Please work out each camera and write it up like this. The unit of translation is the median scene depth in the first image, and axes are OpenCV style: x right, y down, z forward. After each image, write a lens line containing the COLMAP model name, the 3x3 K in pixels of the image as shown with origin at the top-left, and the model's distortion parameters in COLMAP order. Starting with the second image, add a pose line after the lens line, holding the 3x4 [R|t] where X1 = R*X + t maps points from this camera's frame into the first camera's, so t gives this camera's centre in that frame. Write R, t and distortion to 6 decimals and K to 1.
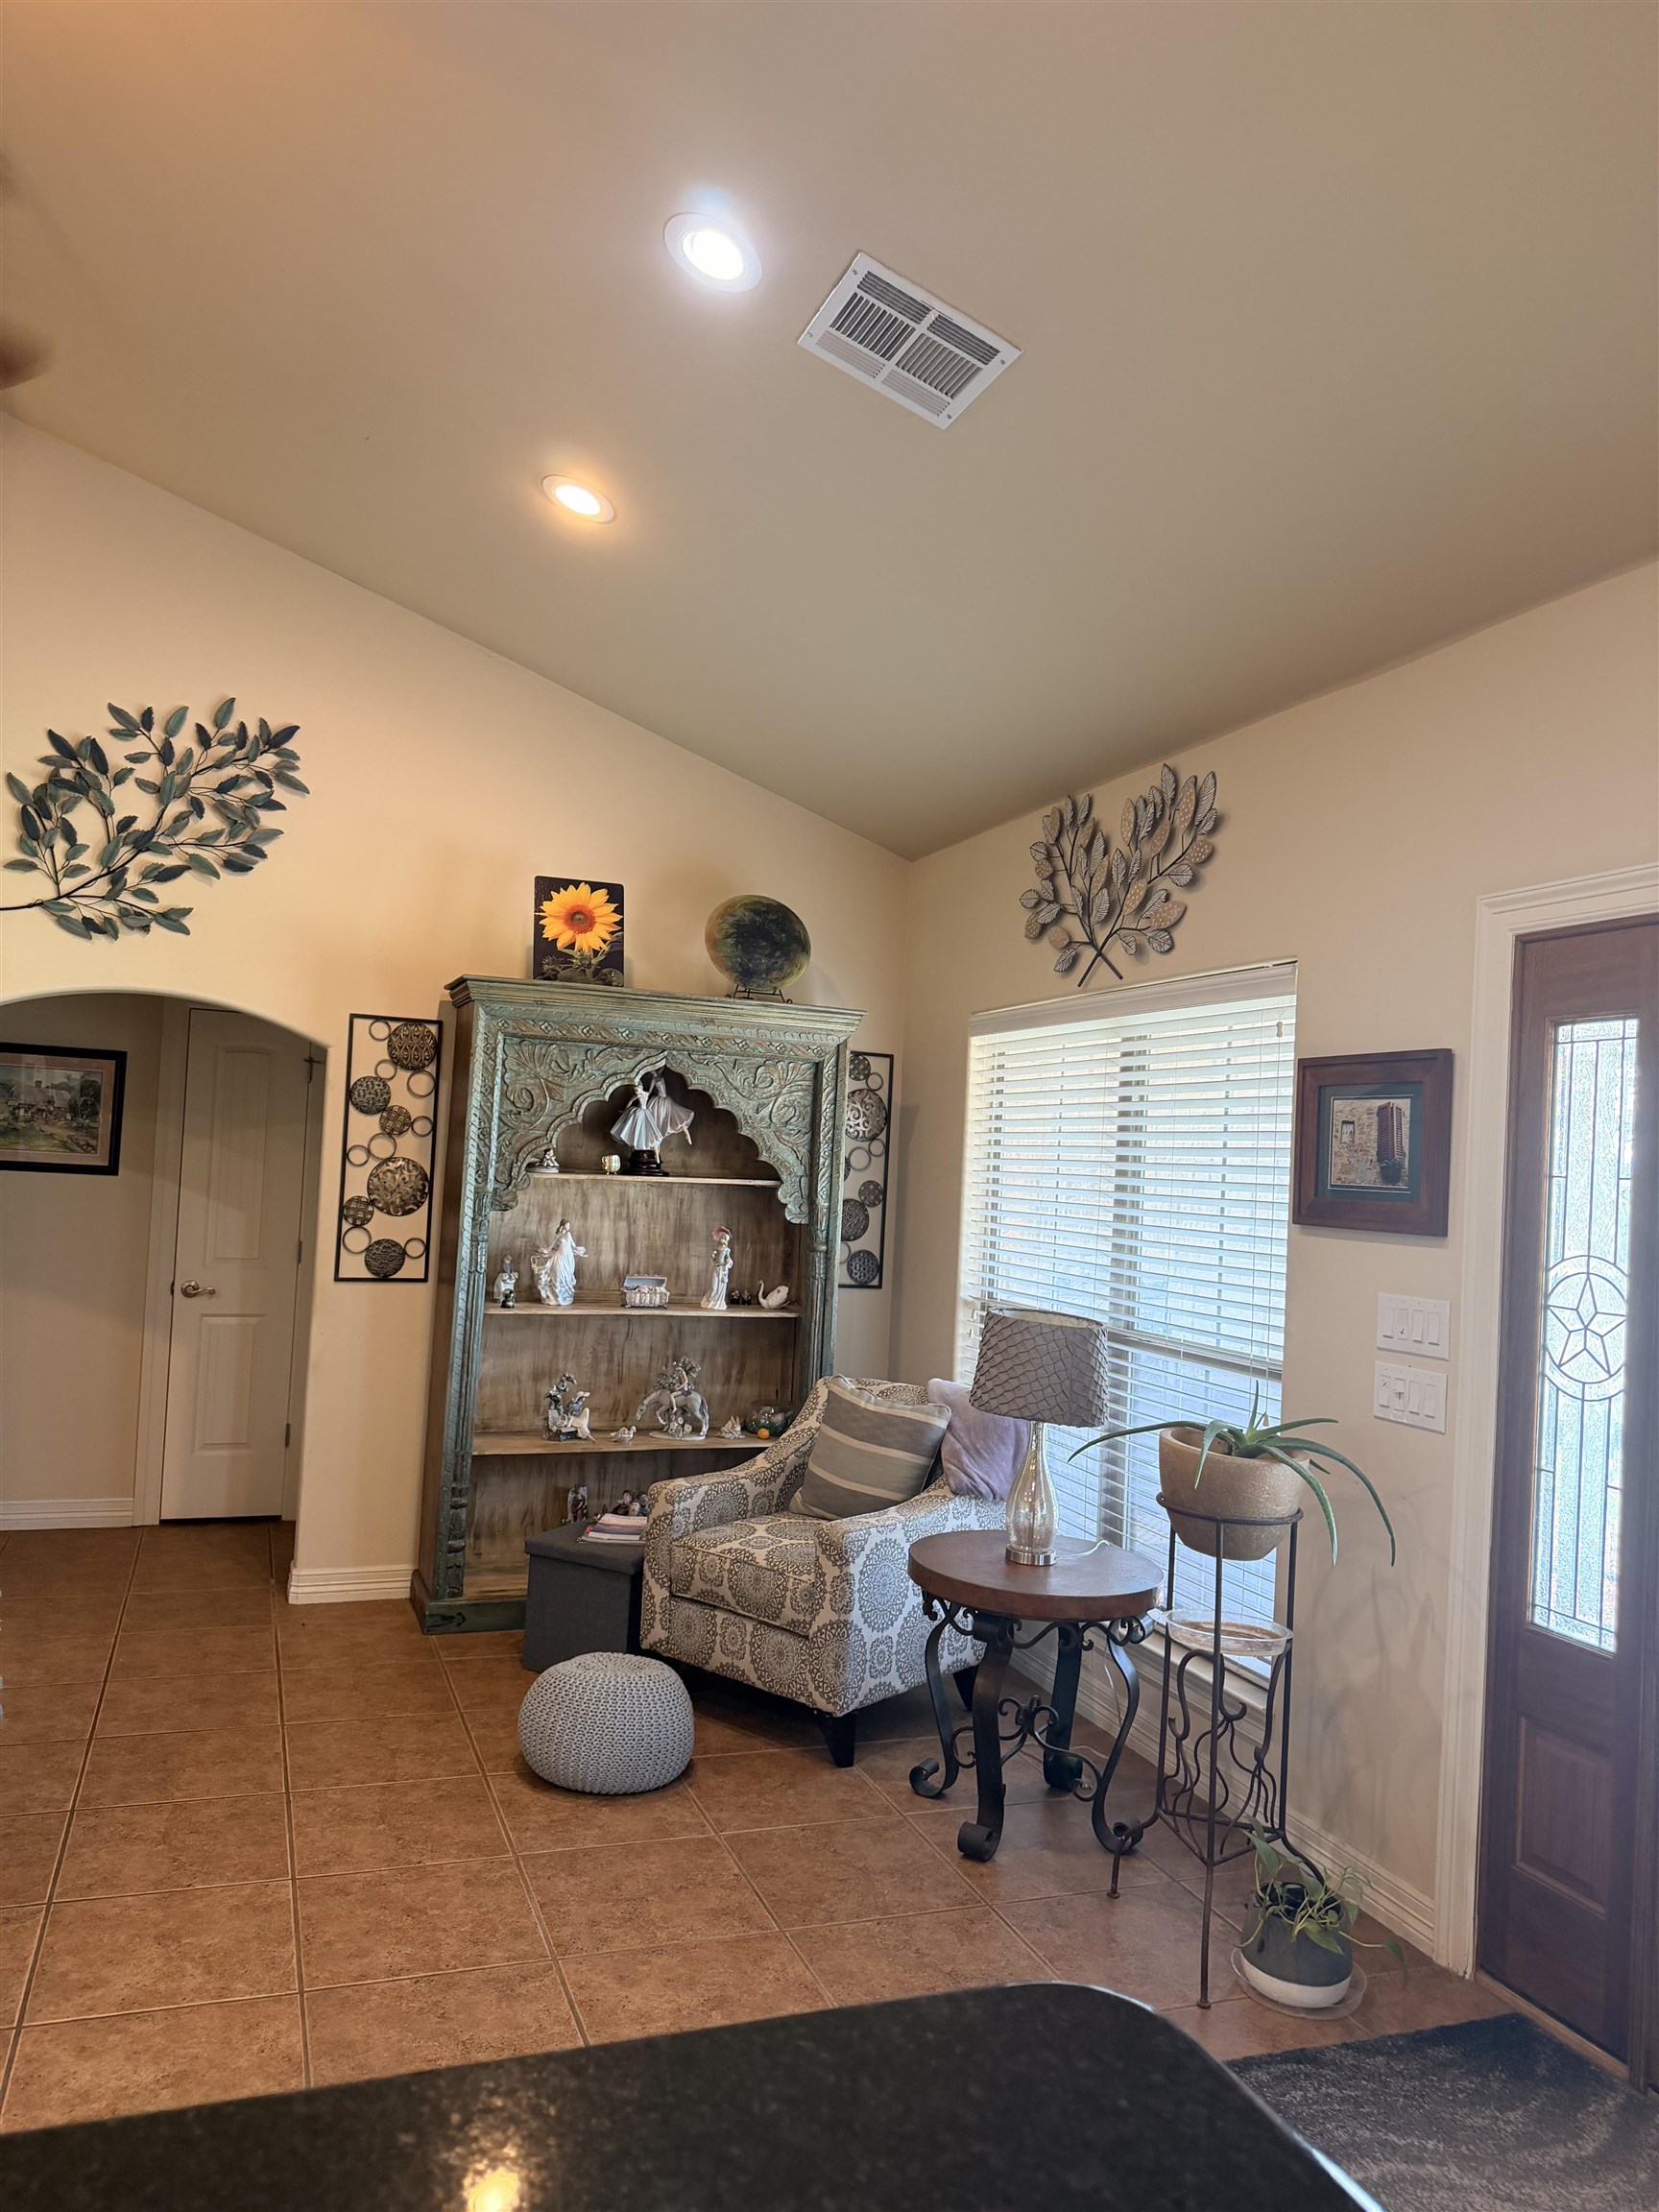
lens RADIAL K [[1568.9, 0, 793.3], [0, 1568.9, 1111.5], [0, 0, 1]] dist [0.119834, -0.177148]
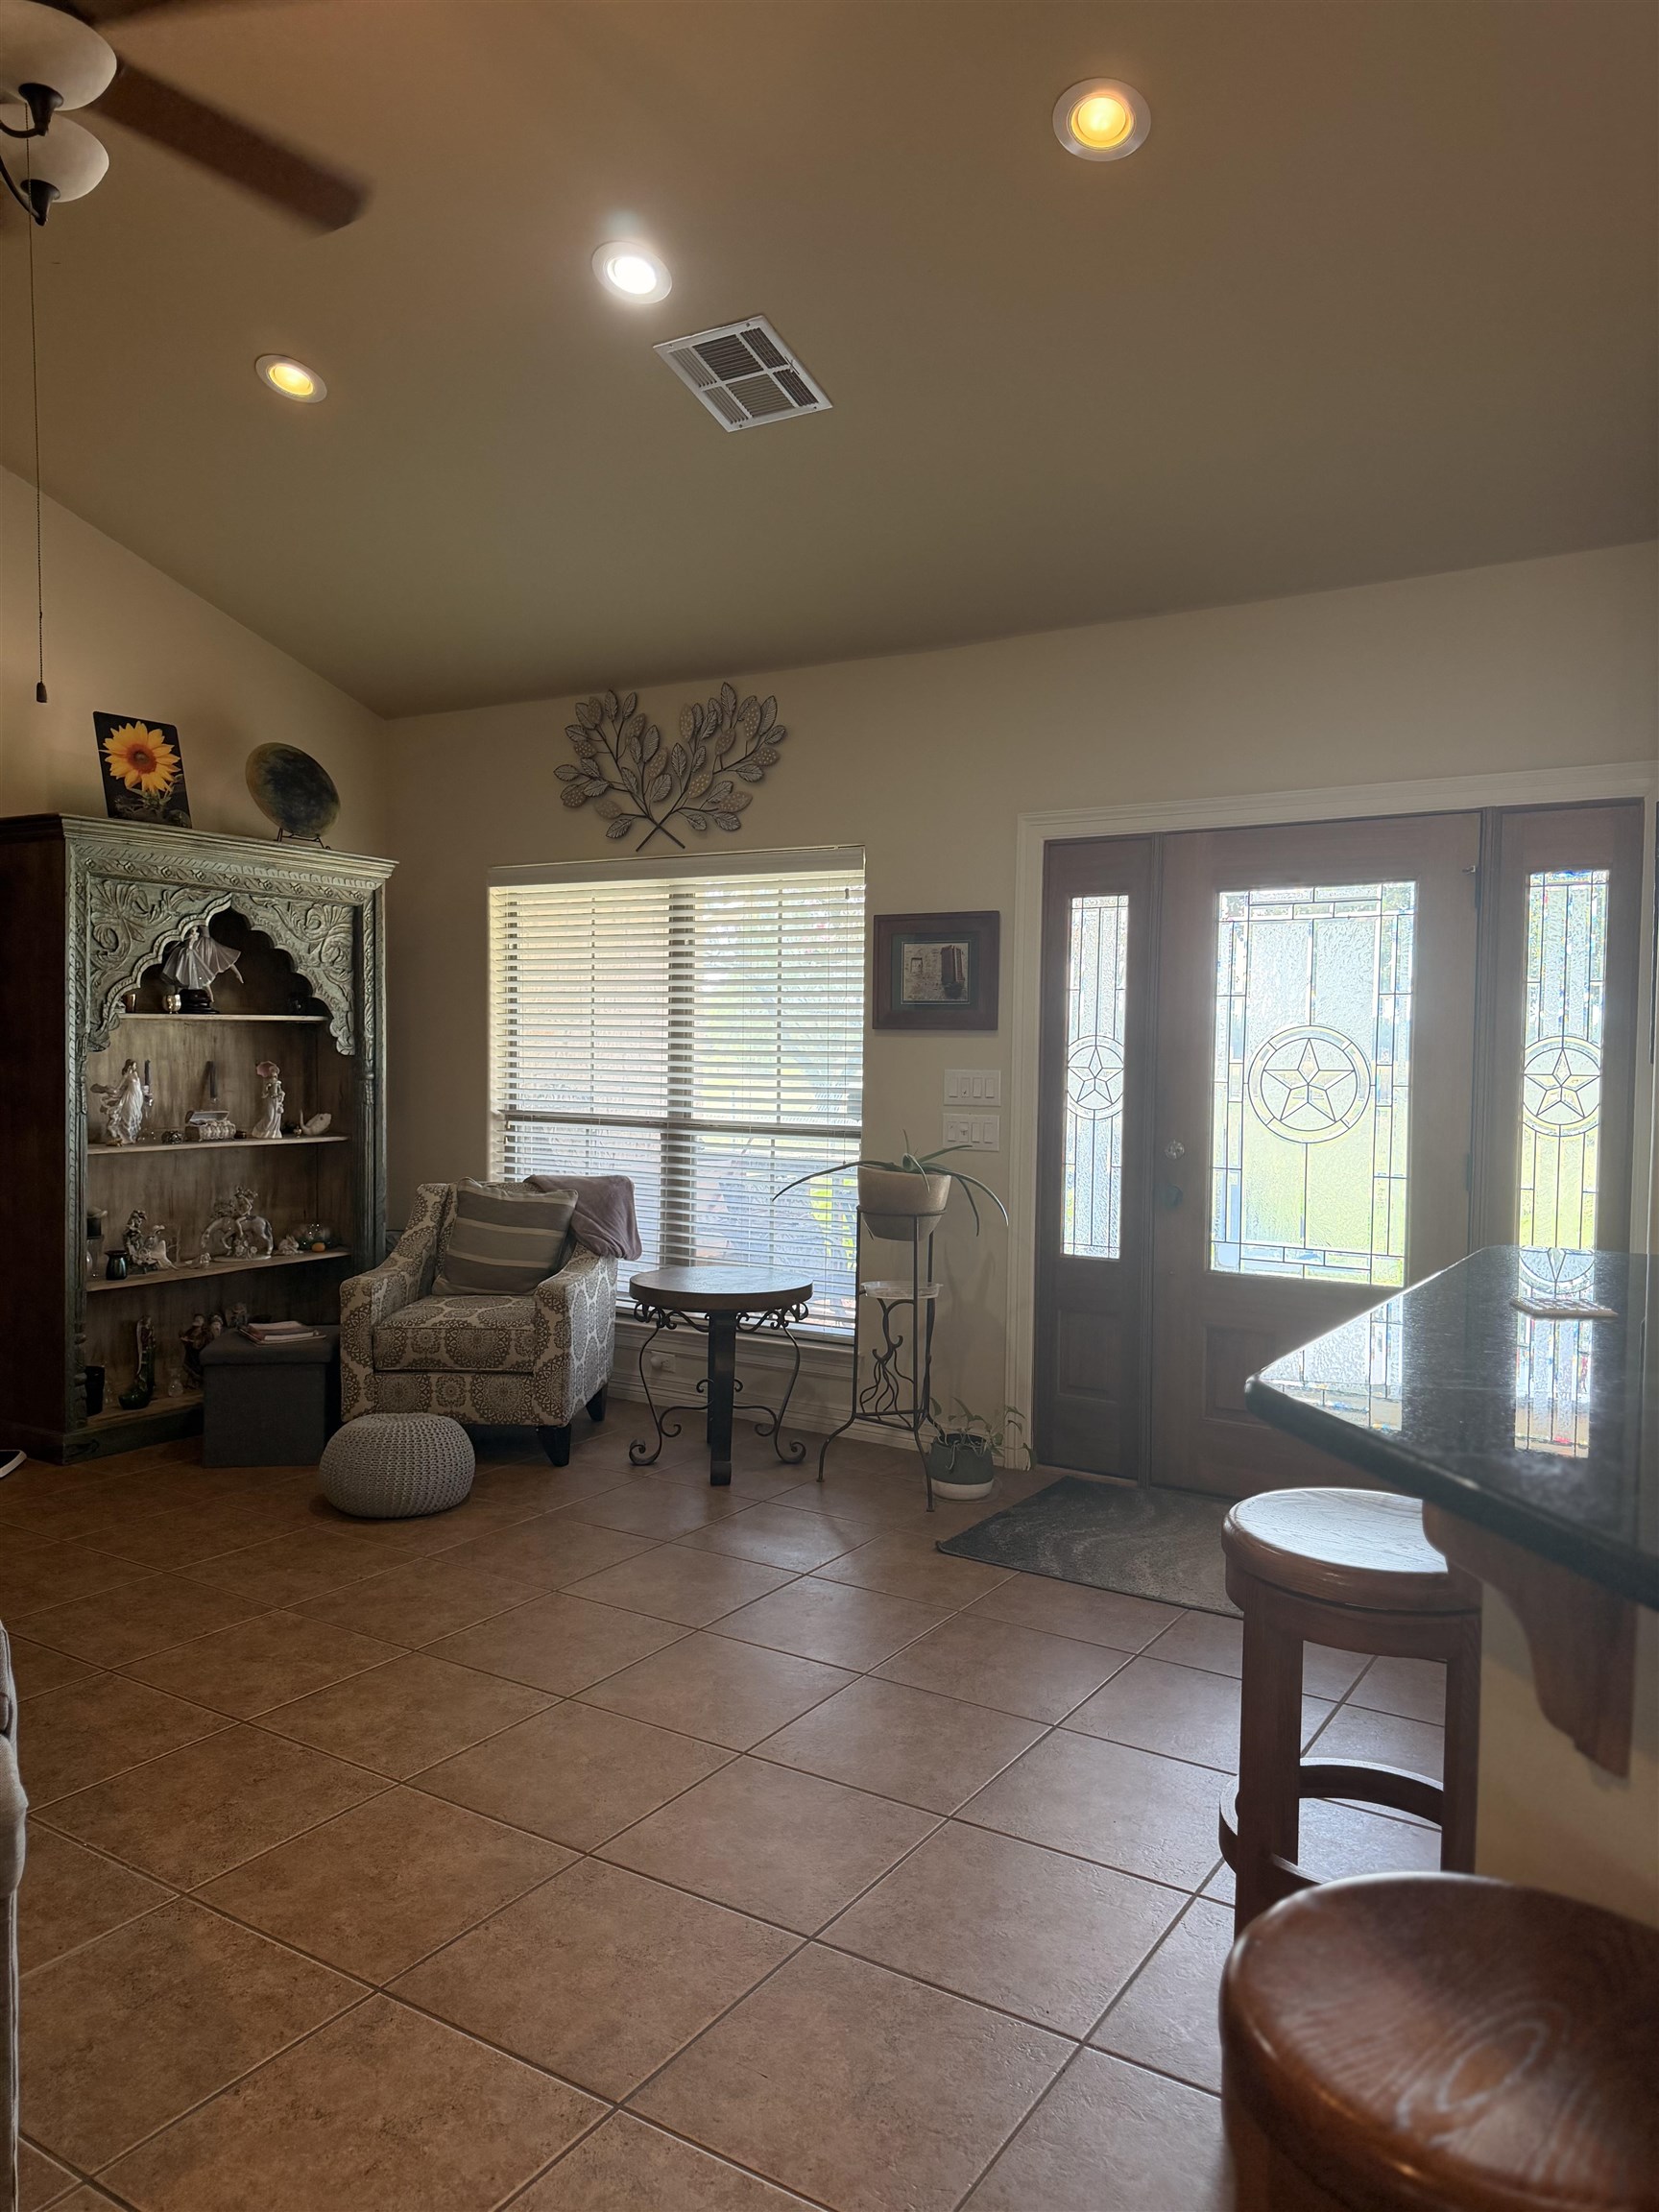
lens RADIAL K [[1573.0, 0, 833.0], [0, 1573.0, 1116.9], [0, 0, 1]] dist [0.191579, -0.438631]
pose [[0.788310, -0.066976, 0.611622, -0.433664], [0.004033, 0.994599, 0.103716, 0.000323], [-0.615264, -0.079294, 0.784323, -0.089946]]
